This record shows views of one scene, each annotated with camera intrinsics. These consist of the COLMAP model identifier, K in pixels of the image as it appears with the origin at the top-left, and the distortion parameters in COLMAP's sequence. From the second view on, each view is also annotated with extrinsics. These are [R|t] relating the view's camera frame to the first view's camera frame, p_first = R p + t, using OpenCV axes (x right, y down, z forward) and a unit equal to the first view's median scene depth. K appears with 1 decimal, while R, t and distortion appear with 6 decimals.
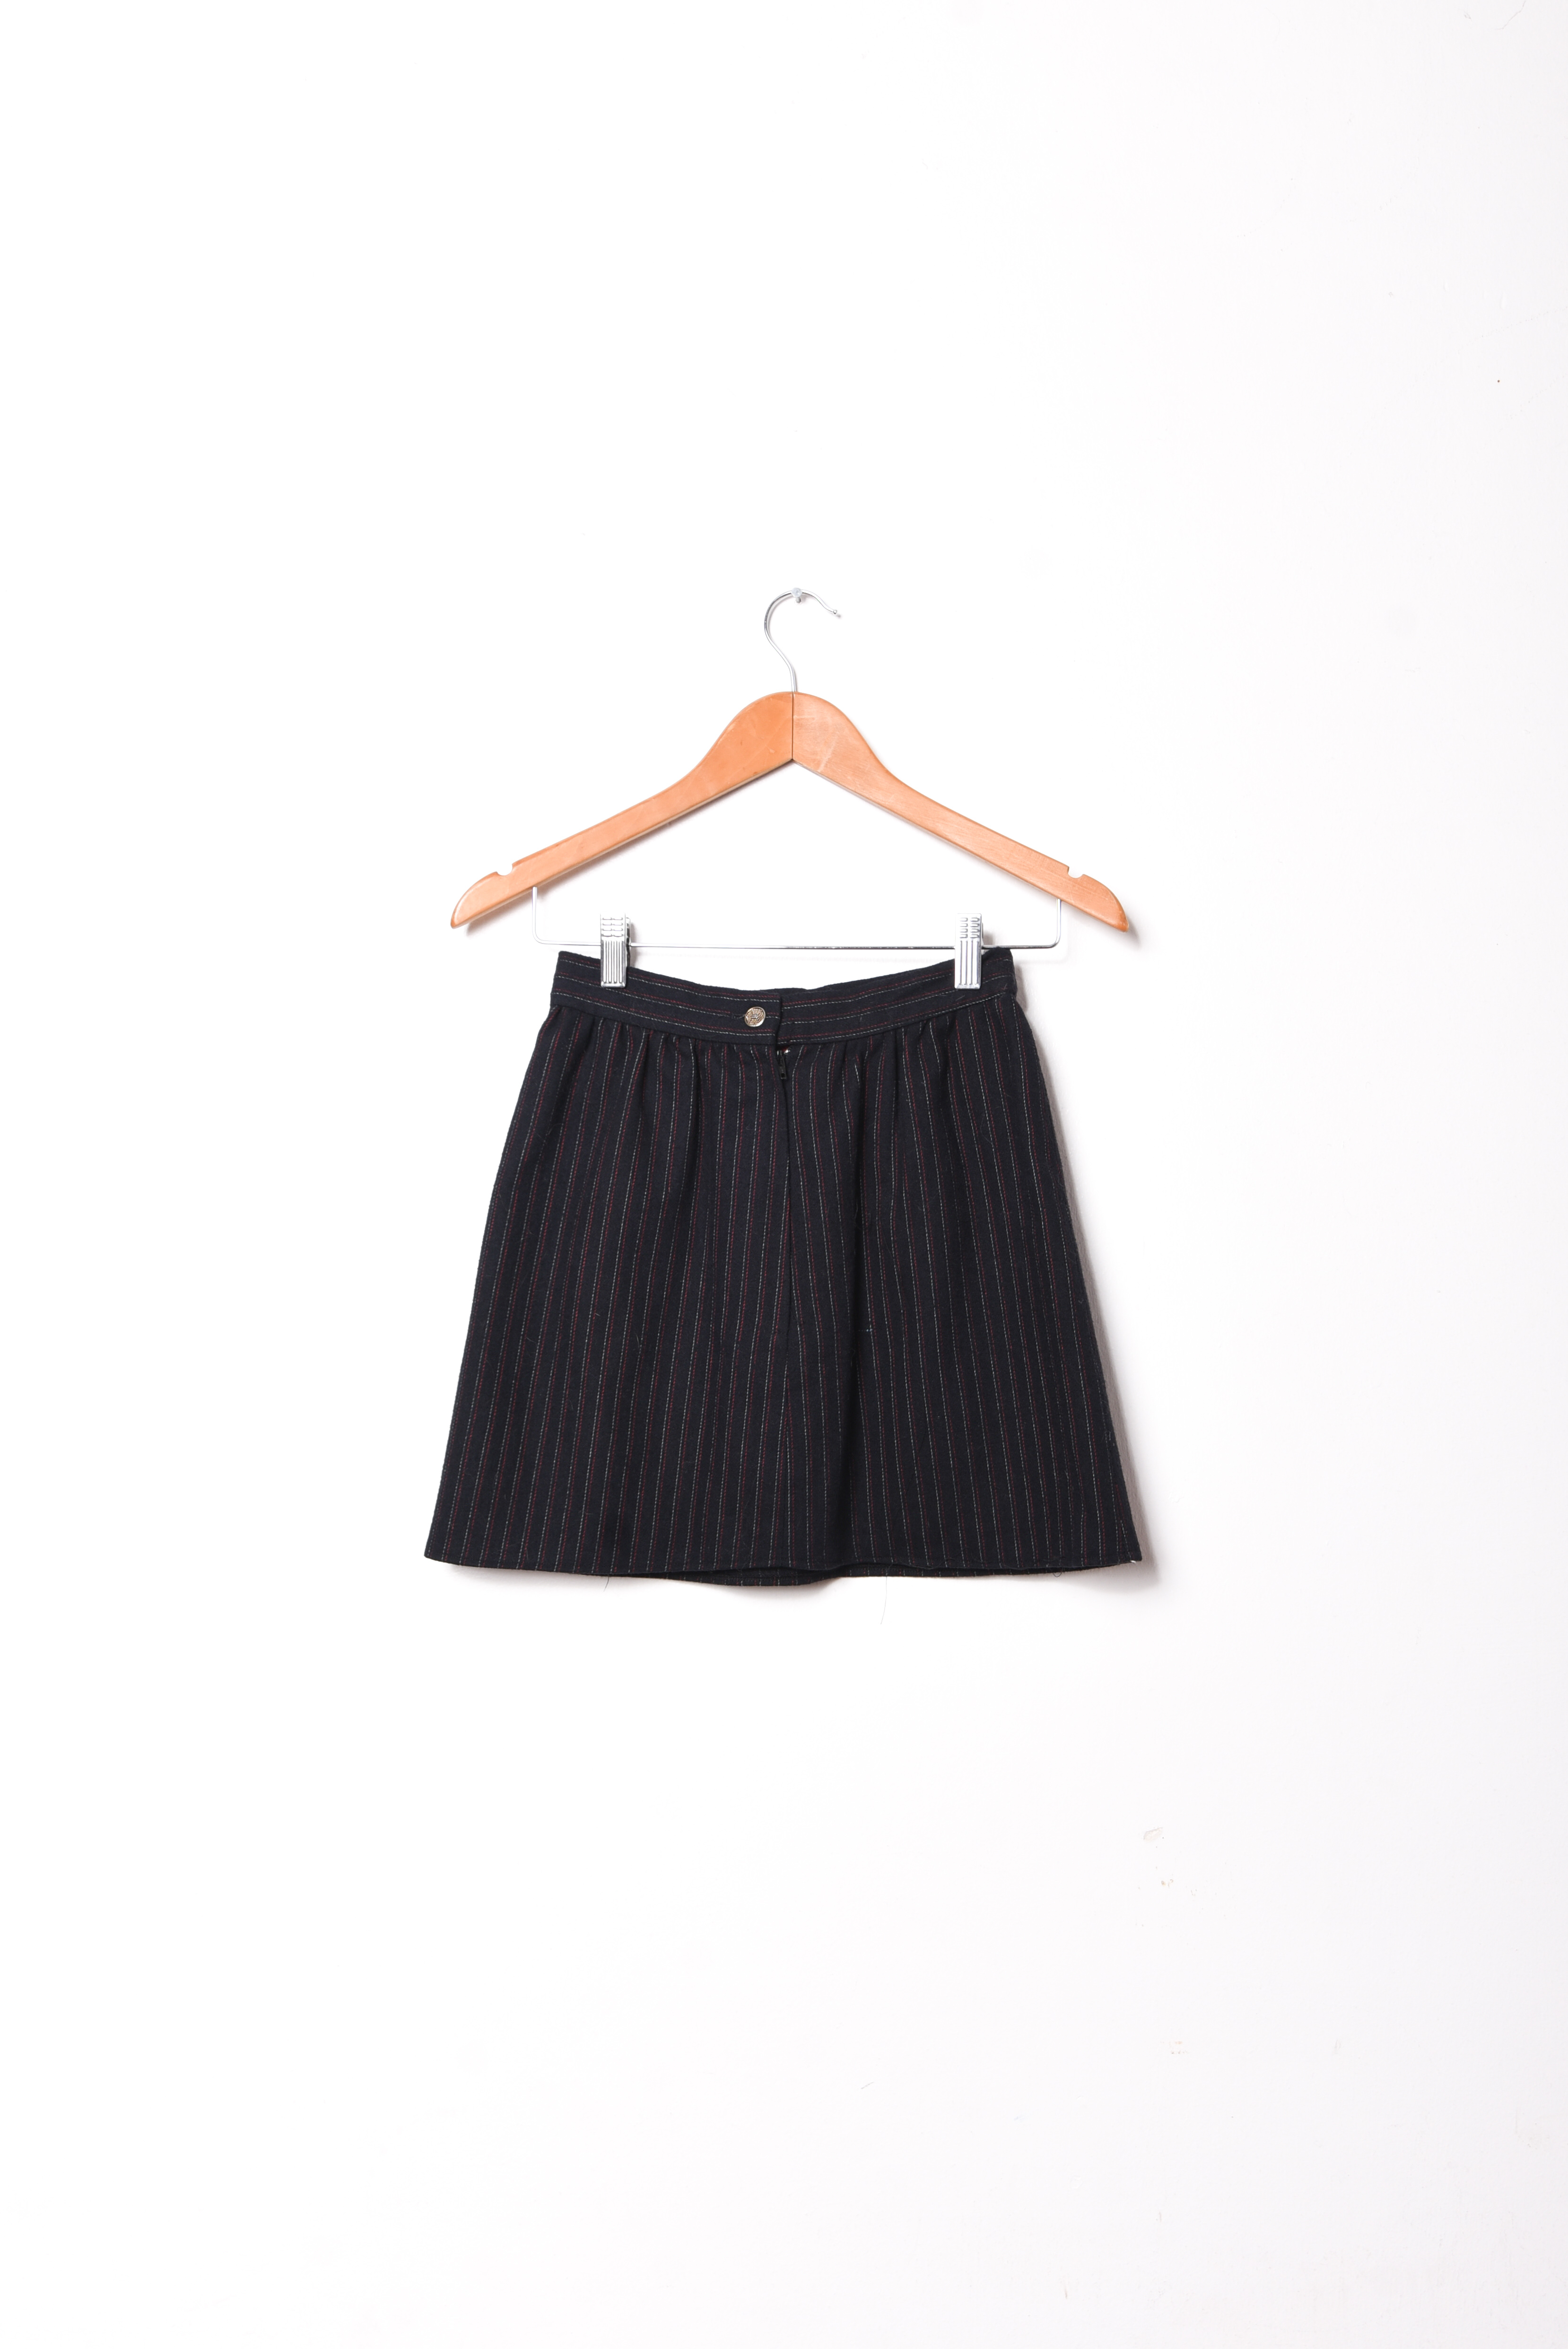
lens RADIAL K [[1784.4, 0, 842.9], [0, 1784.4, 1171.6], [0, 0, 1]] dist [-0.007768, 0.001512]
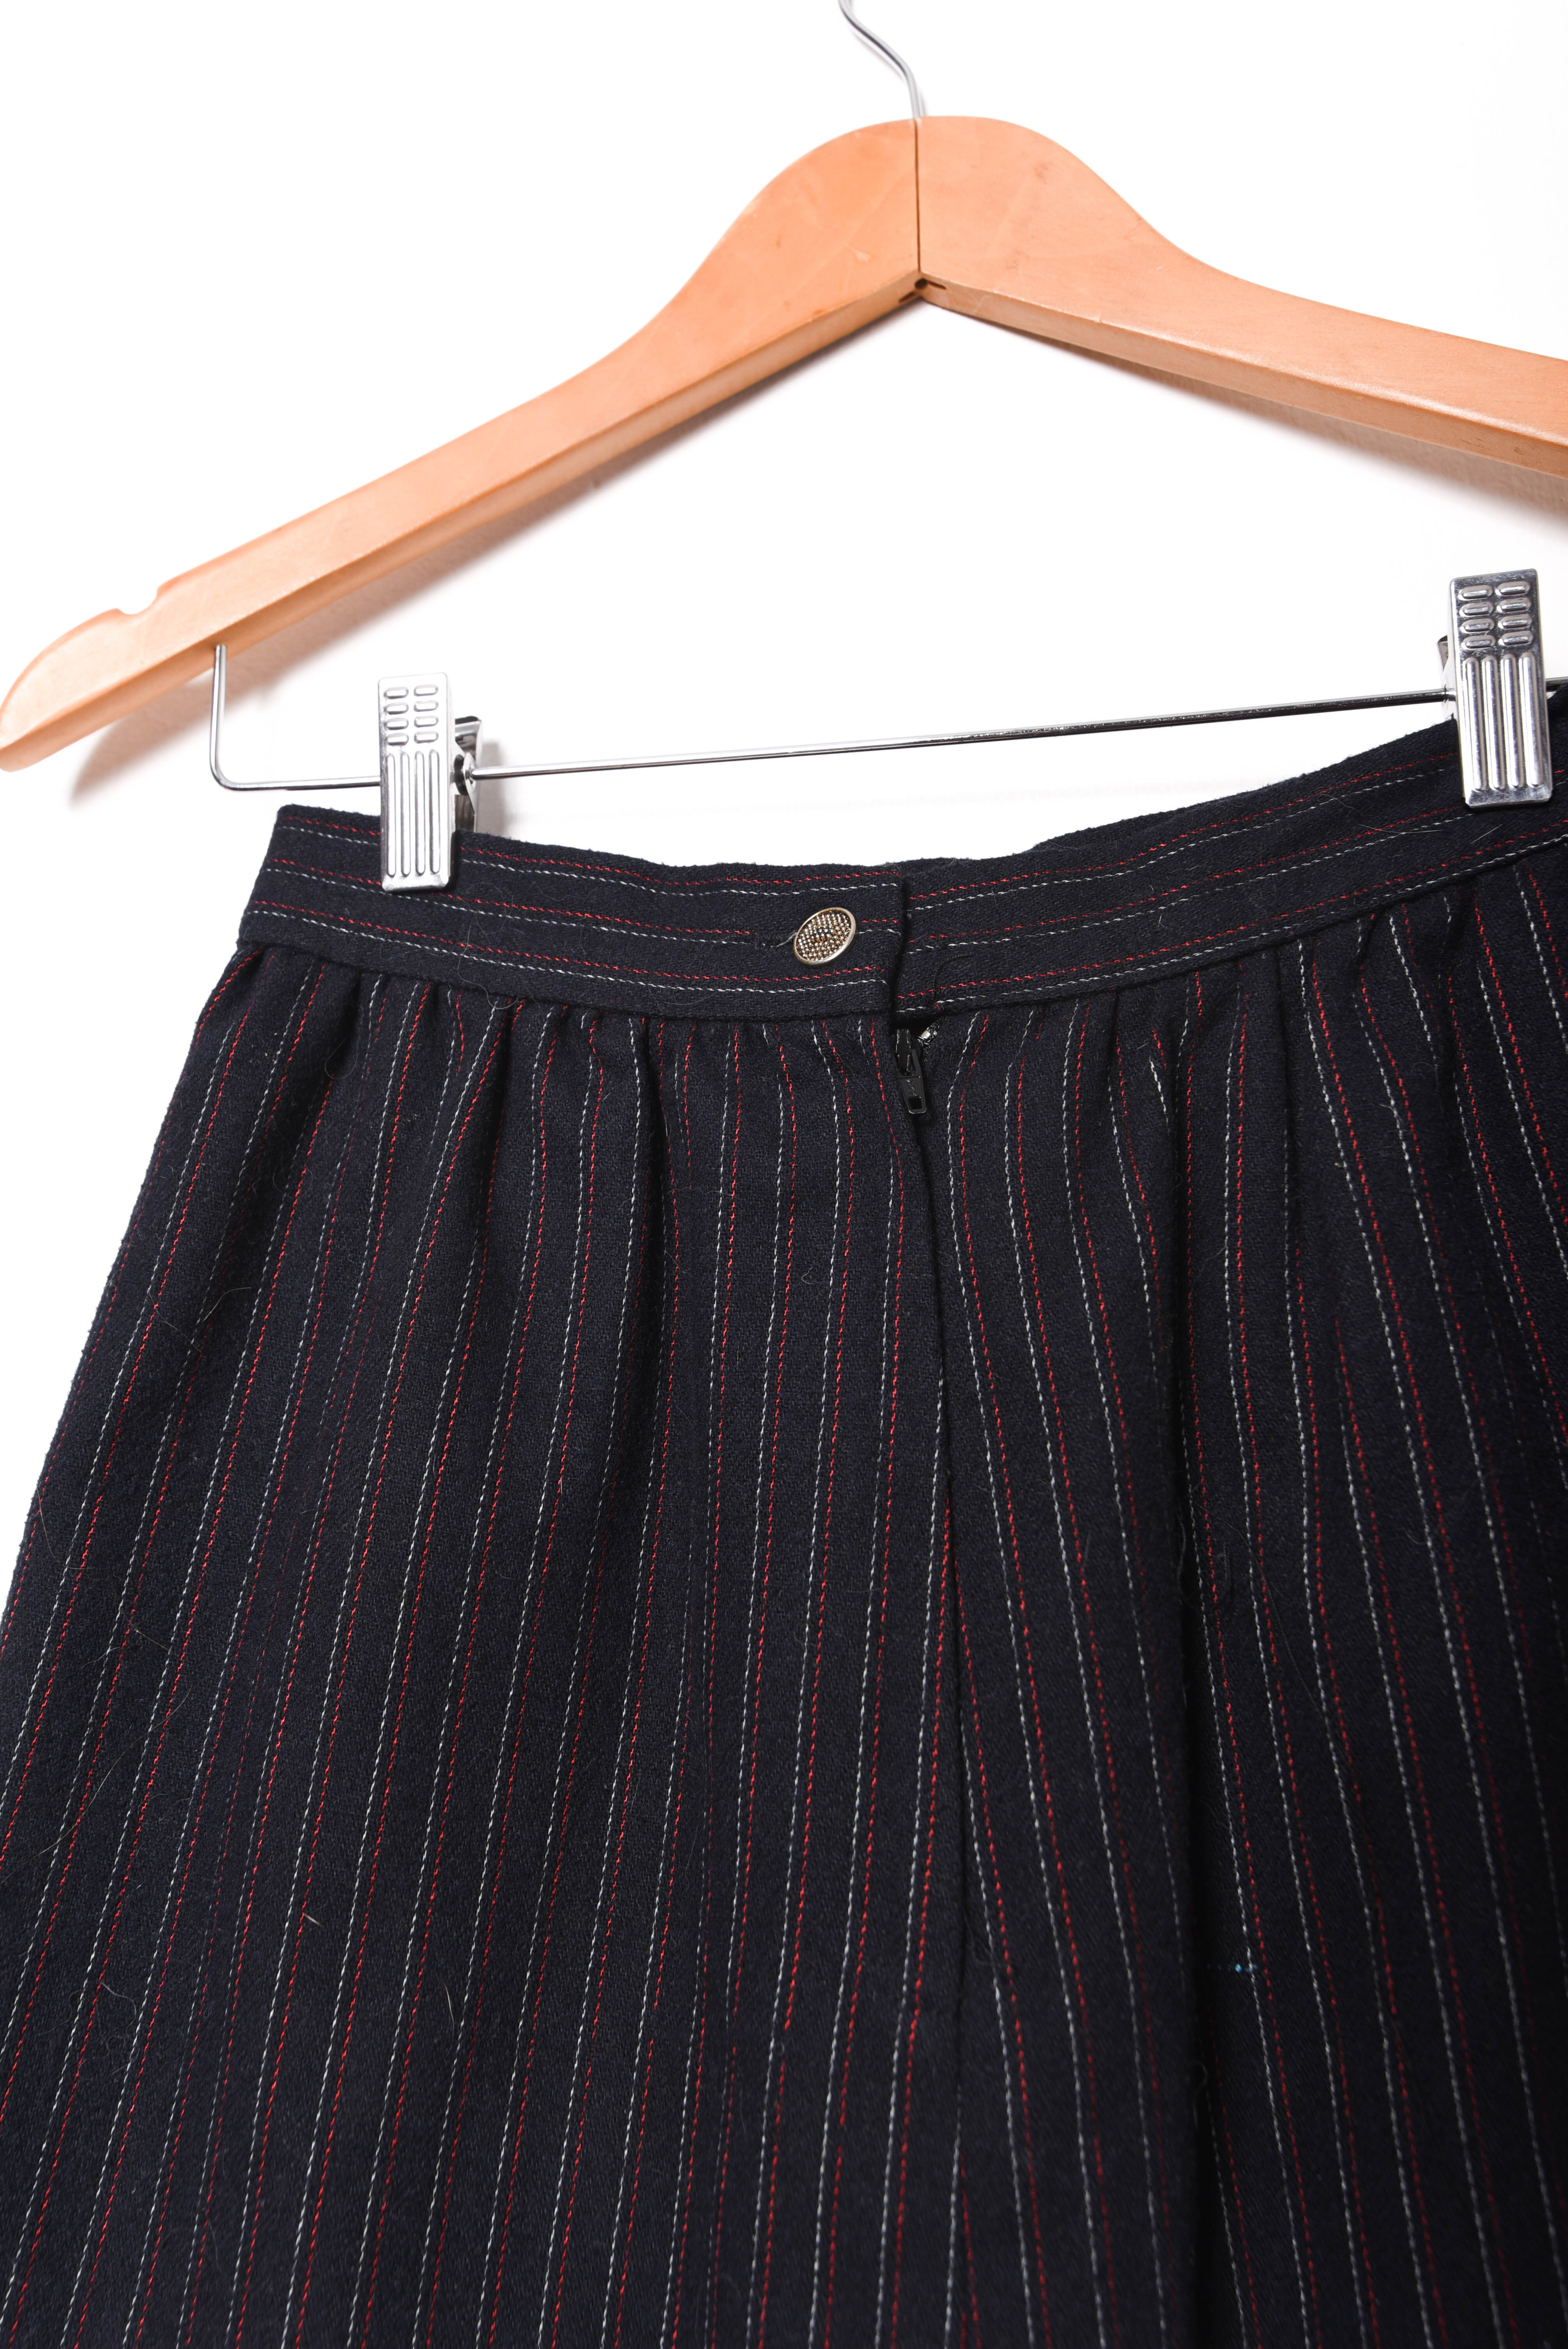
lens RADIAL K [[1784.4, 0, 792.6], [0, 1784.4, 1177.8], [0, 0, 1]] dist [-0.007768, 0.001512]
pose [[0.990876, -0.040305, -0.128613, -0.015385], [0.021295, 0.989071, -0.145893, 0.003224], [0.133087, 0.141823, 0.980905, 0.694092]]
